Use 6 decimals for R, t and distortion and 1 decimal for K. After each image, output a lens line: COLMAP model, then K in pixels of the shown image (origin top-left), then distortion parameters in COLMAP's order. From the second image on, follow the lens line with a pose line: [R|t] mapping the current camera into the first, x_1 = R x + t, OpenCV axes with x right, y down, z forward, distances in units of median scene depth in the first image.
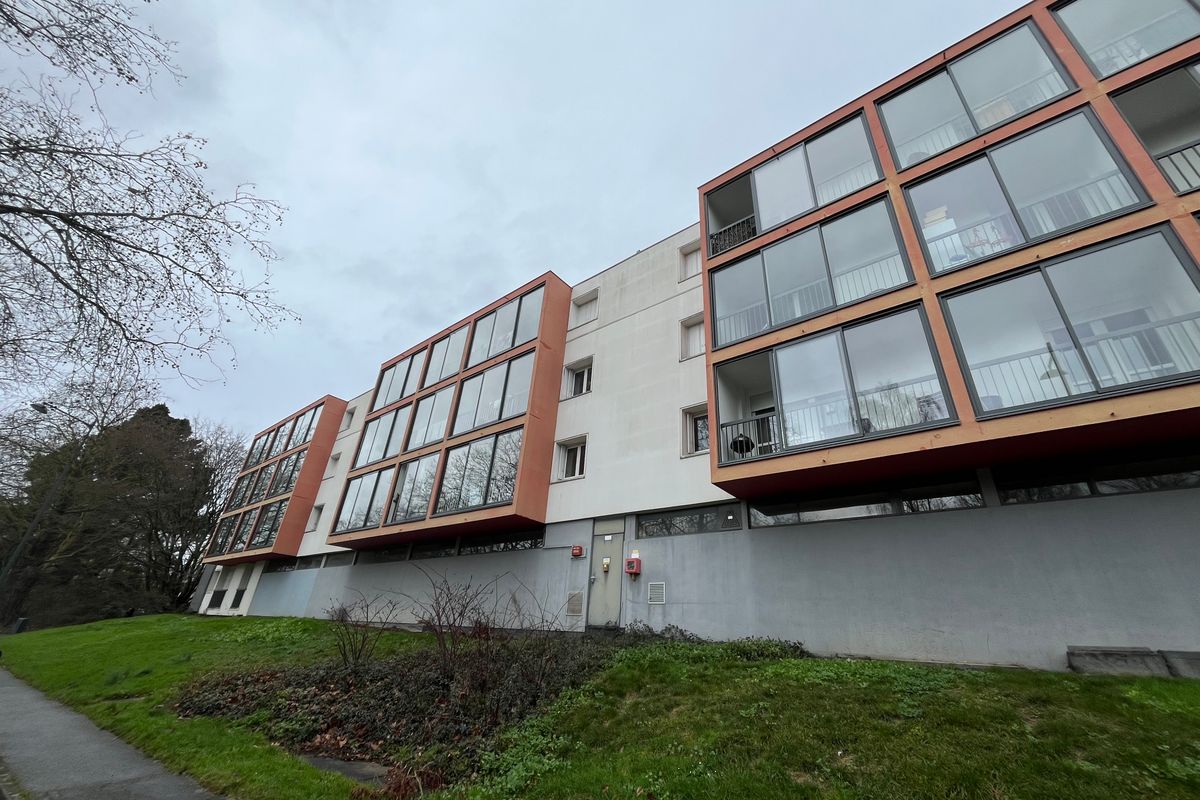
lens RADIAL K [[488.0, 0, 605.8], [0, 488.0, 358.3], [0, 0, 1]] dist [0.000769, 0.000183]
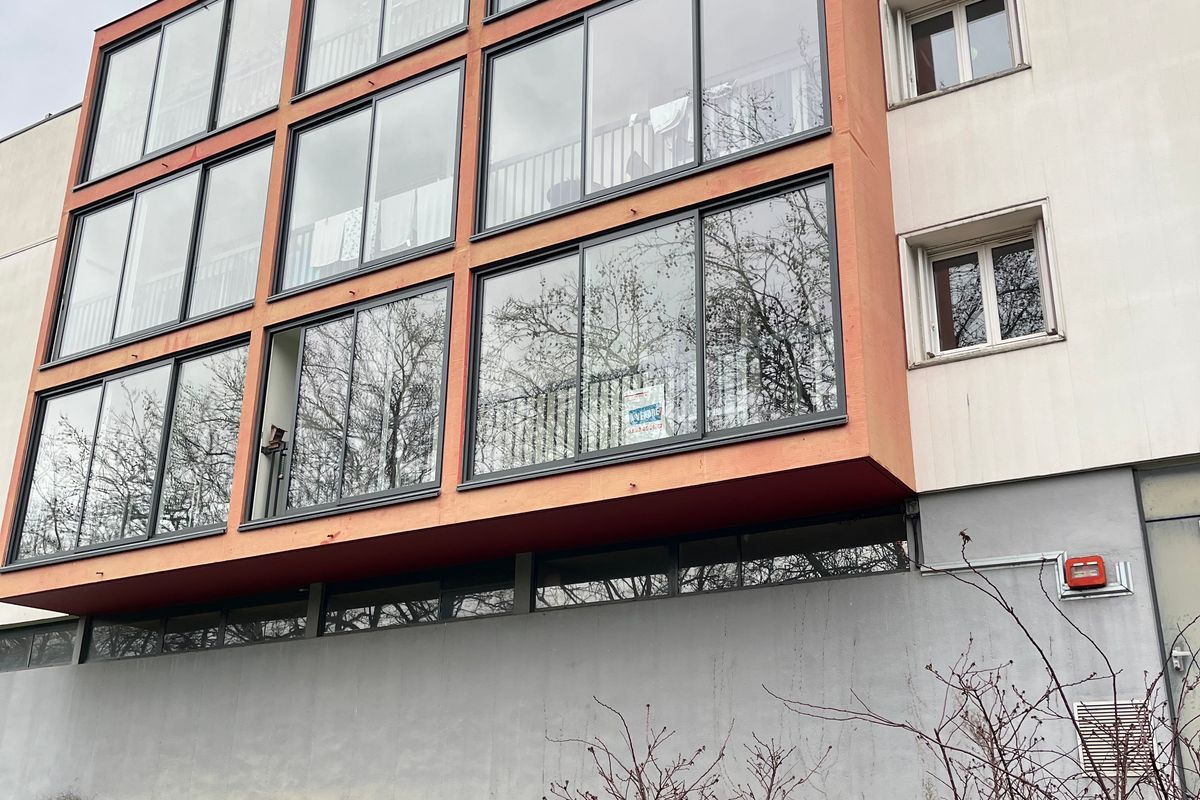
lens RADIAL K [[1173.5, 0, 600.0], [0, 1173.5, 400.0], [0, 0, 1]] dist [0.009875, -0.001890]
pose [[0.986295, 0.004666, 0.164925, -0.325990], [-0.033405, 0.984545, 0.171916, 0.121635], [-0.161574, -0.175069, 0.971208, 0.250929]]
